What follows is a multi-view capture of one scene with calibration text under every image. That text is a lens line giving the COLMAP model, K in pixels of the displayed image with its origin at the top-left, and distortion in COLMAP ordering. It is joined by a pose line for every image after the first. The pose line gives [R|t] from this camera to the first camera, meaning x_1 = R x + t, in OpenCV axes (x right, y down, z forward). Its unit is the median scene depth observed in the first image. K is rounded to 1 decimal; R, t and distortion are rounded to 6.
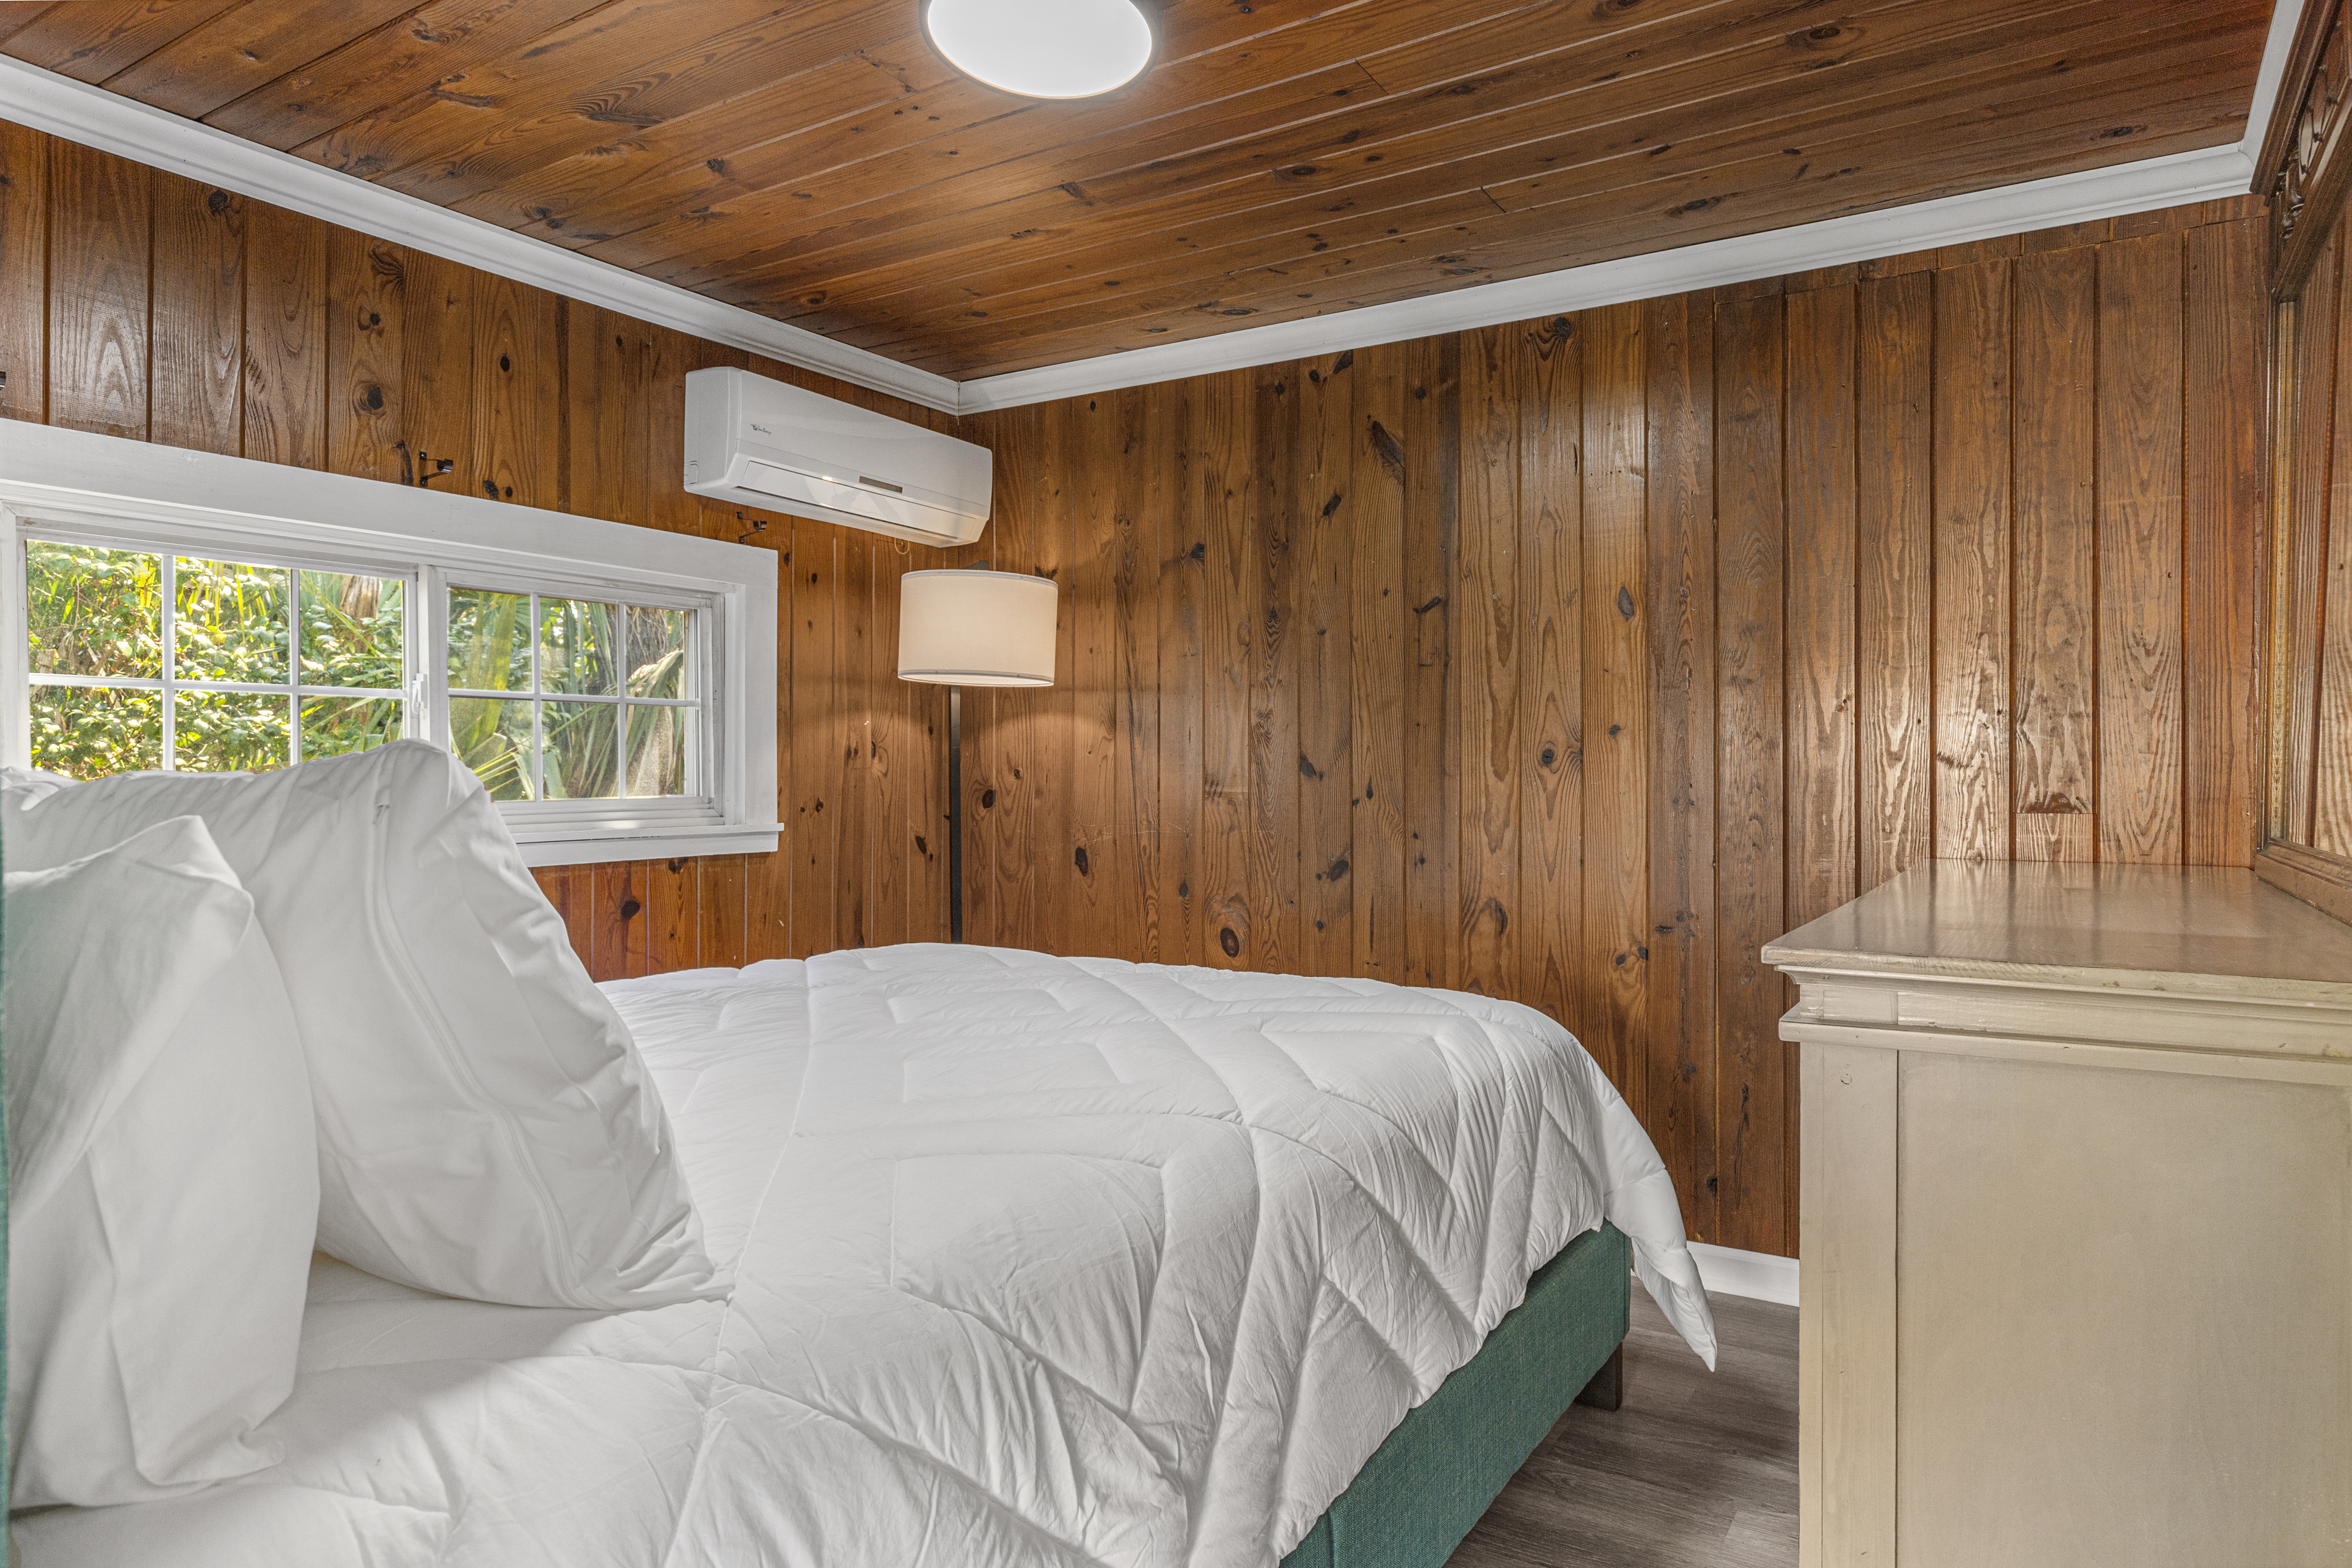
lens RADIAL K [[1398.5, 0, 1176.0], [0, 1398.5, 784.0], [0, 0, 1]] dist [0.020262, 0.000202]
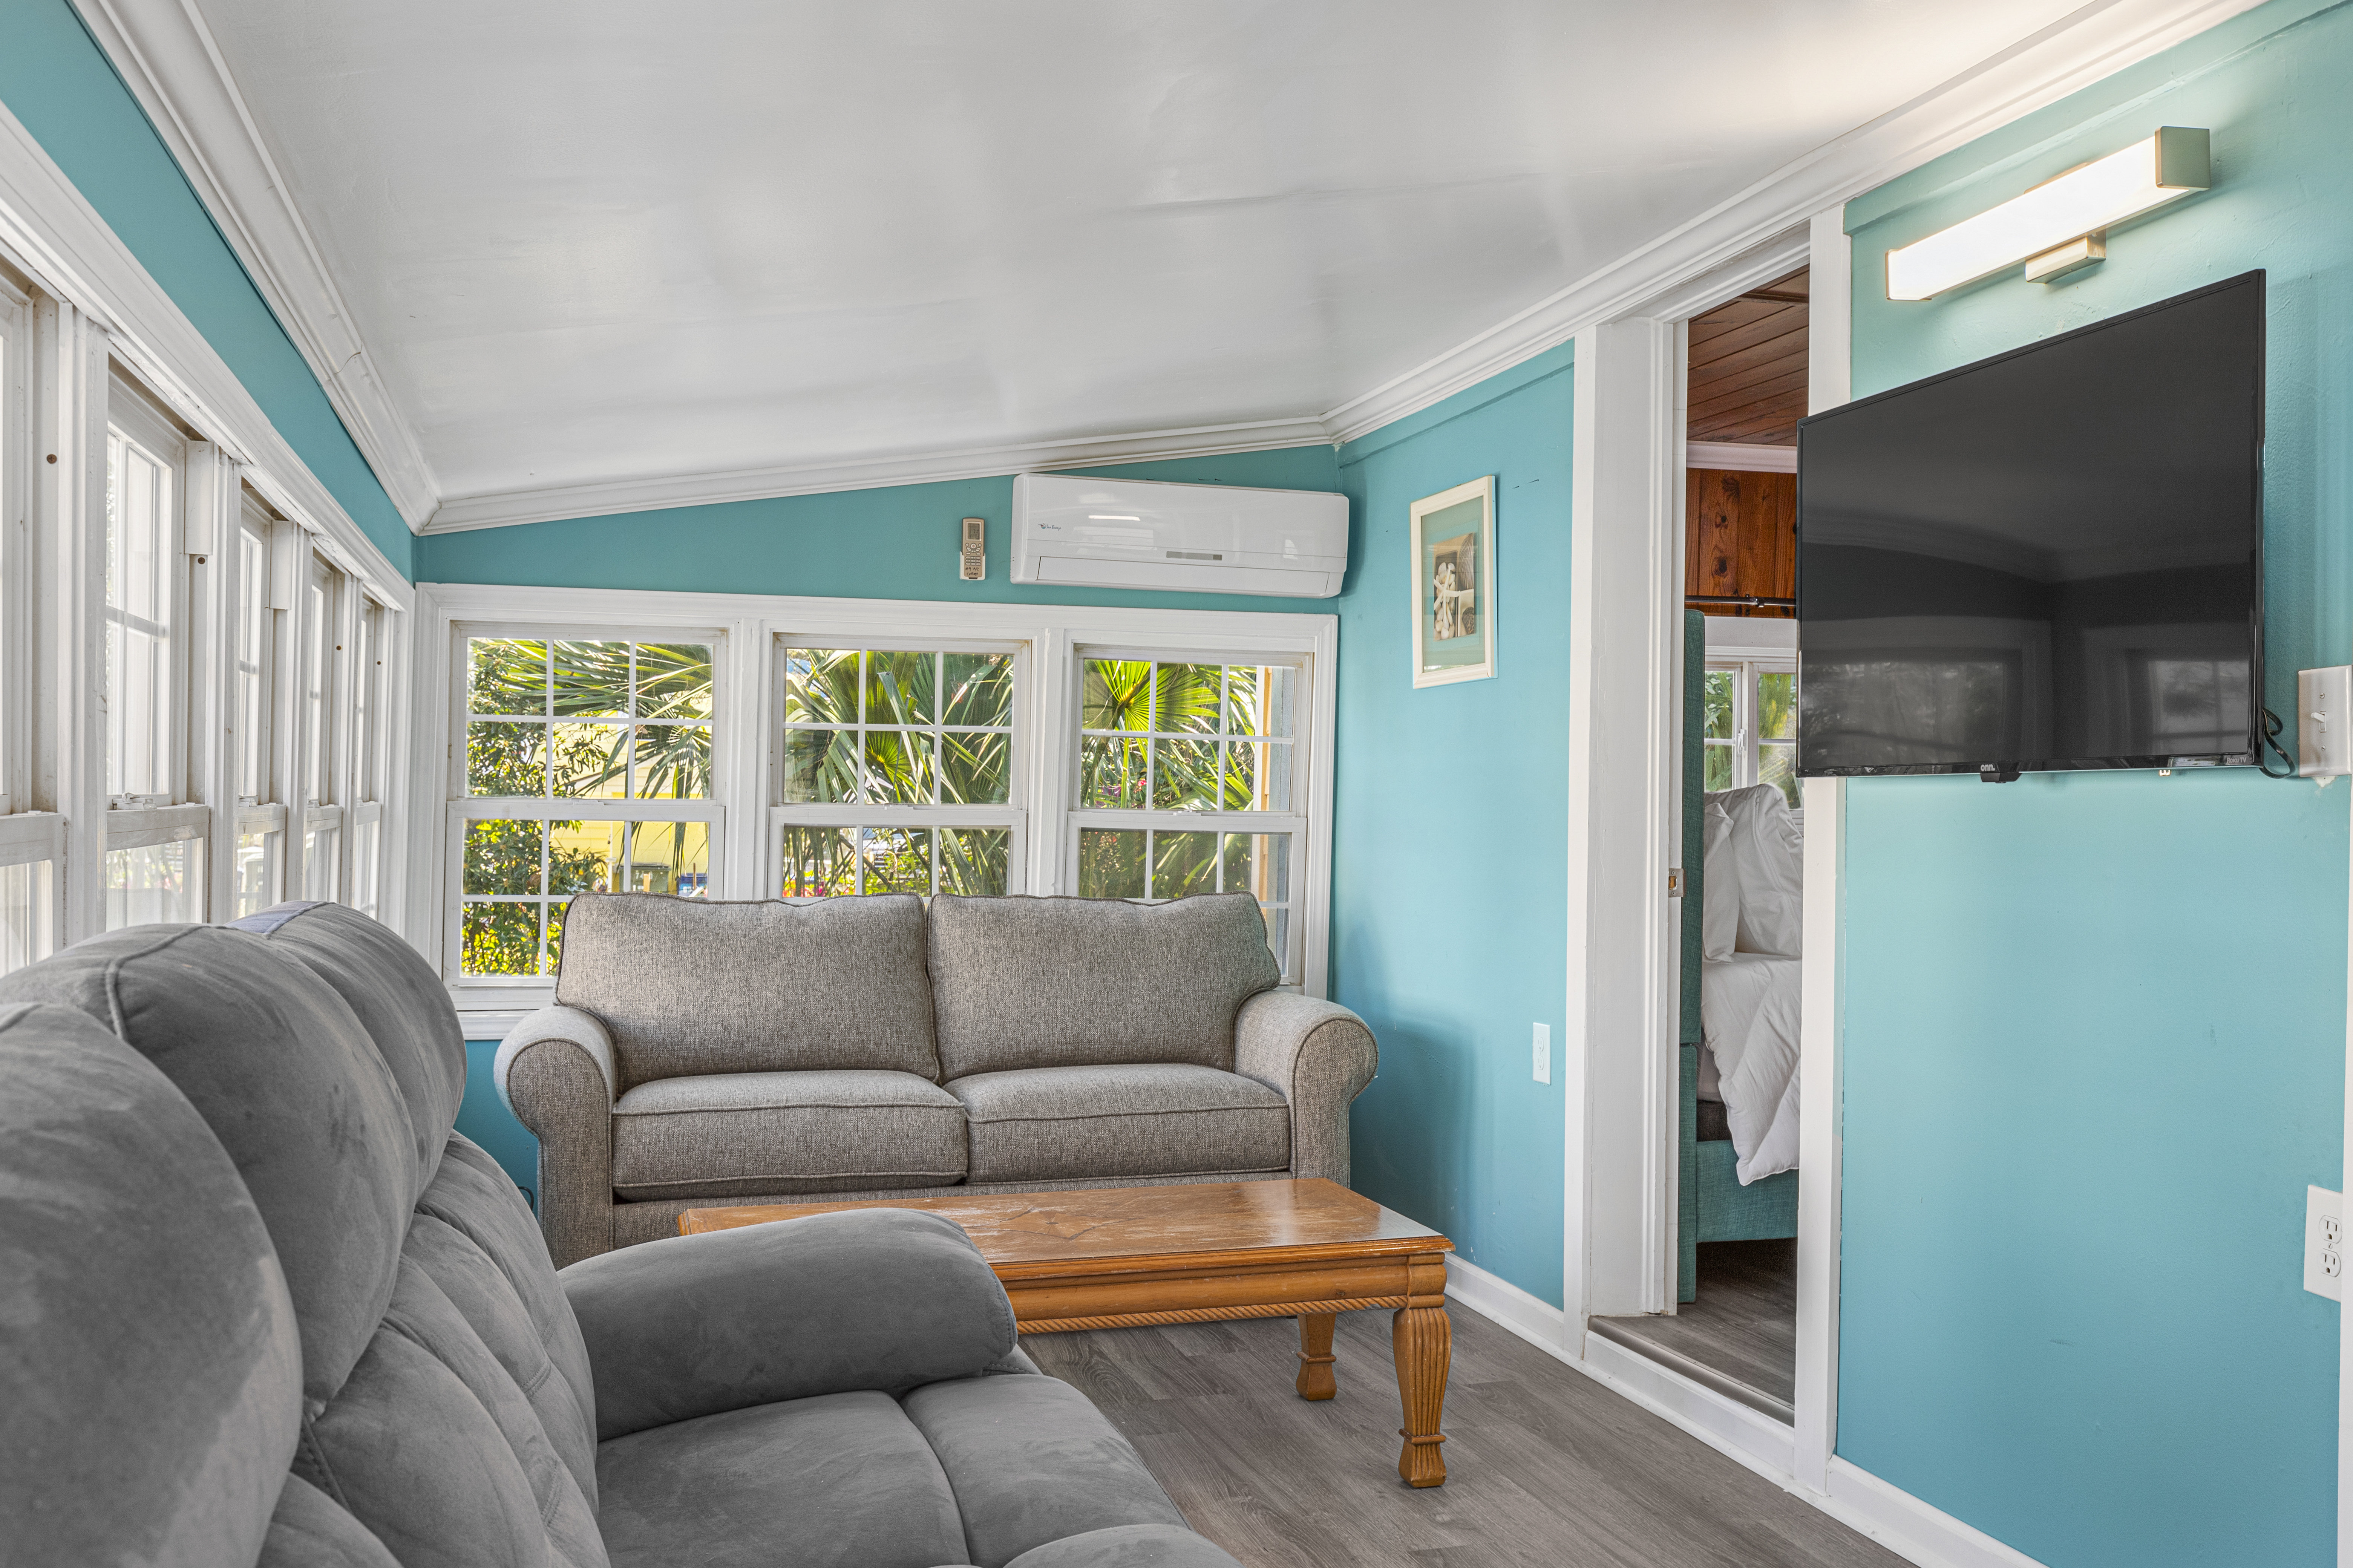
lens RADIAL K [[2132.0, 0, 1176.5], [0, 2132.0, 784.0], [0, 0, 1]] dist [0.004621, 0.004554]
pose [[0.745555, 0.009038, -0.666382, 0.631083], [-0.017633, 0.999826, -0.006167, 0.009207], [0.666210, 0.016348, 0.745585, -1.302394]]
